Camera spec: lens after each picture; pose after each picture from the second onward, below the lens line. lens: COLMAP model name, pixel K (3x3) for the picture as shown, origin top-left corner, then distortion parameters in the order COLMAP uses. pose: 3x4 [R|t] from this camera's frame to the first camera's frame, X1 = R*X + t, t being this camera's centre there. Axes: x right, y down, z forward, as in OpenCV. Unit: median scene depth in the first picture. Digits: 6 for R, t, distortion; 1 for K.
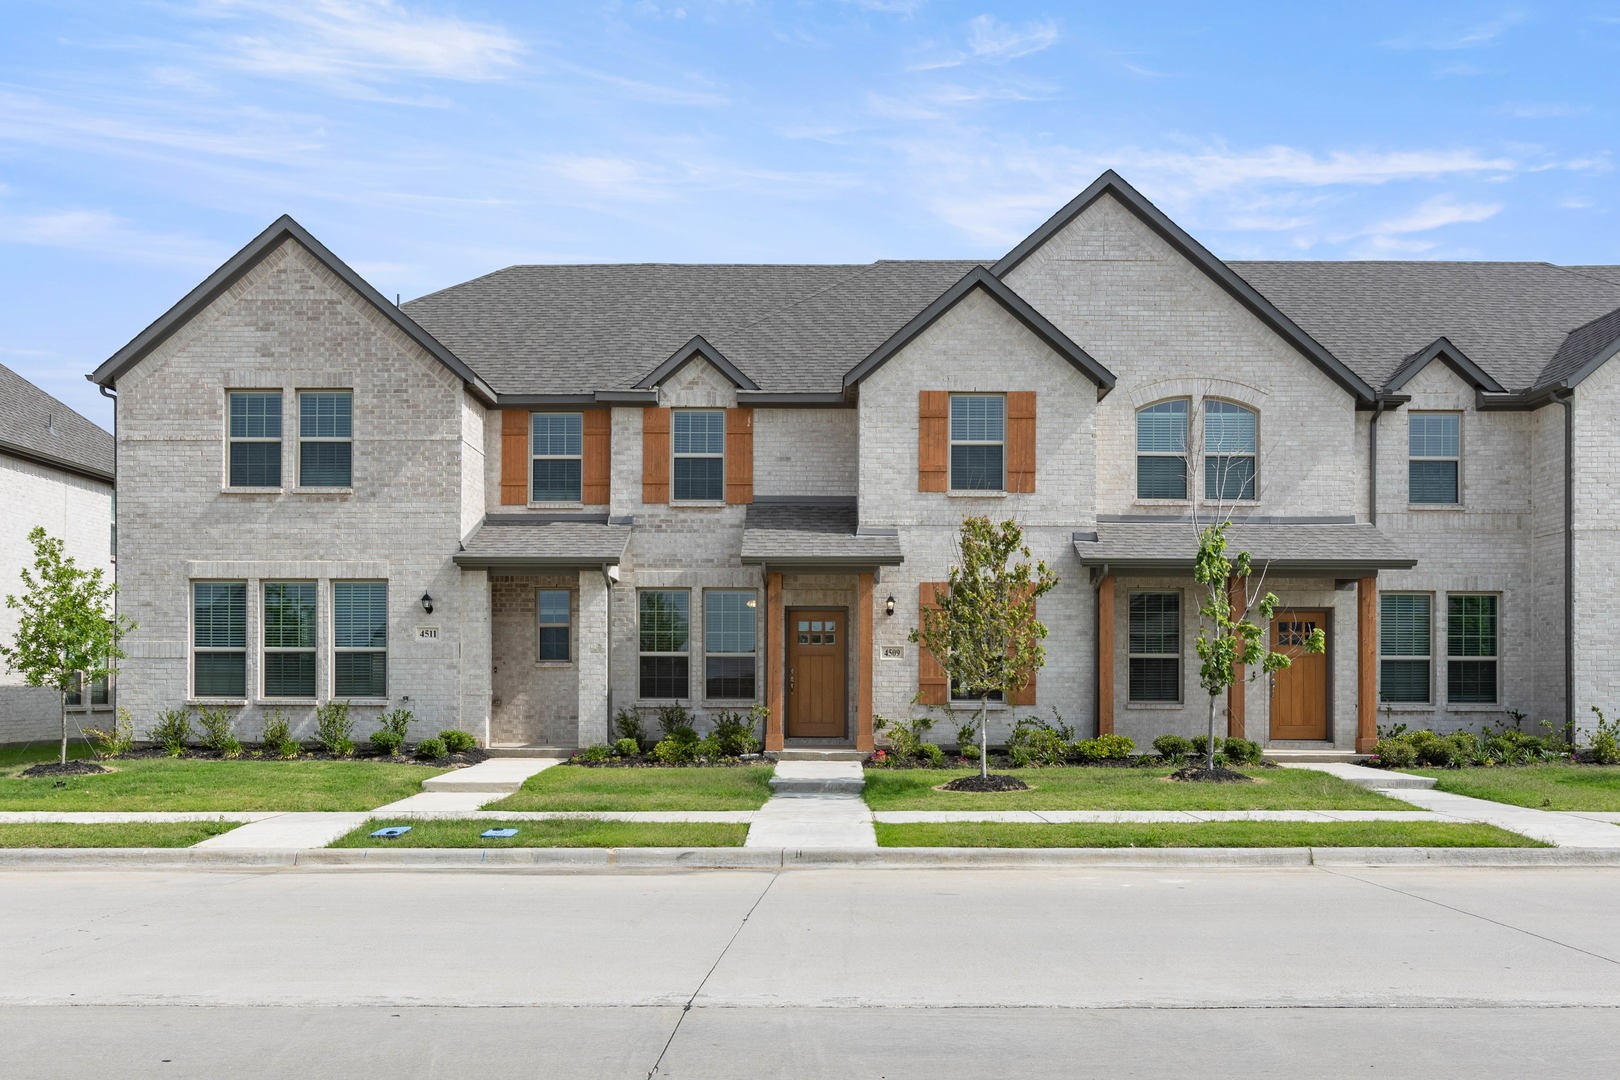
lens RADIAL K [[1363.2, 0, 808.7], [0, 1363.2, 678.6], [0, 0, 1]] dist [-0.000697, 0.002787]
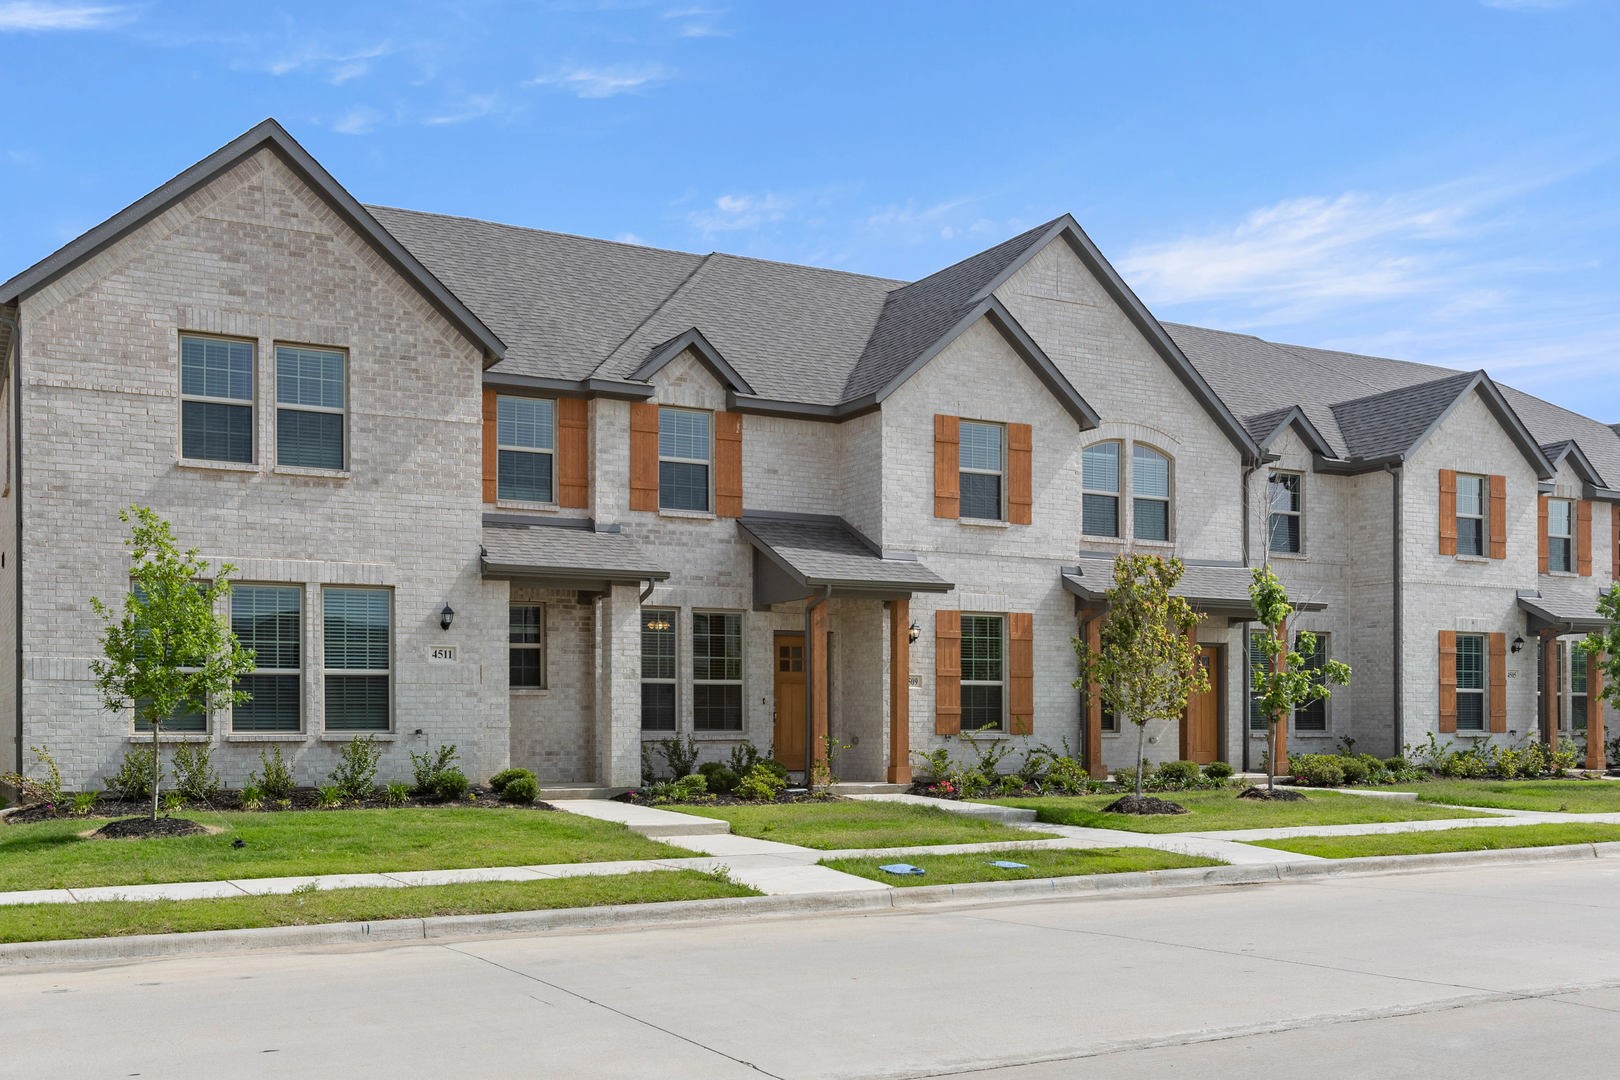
lens RADIAL K [[1585.4, 0, 810.9], [0, 1585.4, 718.5], [0, 0, 1]] dist [0.007816, 0.002176]
pose [[0.876852, -0.002856, 0.480752, -0.544917], [0.000663, 0.999989, 0.004732, 0.001899], [-0.480760, -0.003830, 0.876844, 0.044173]]
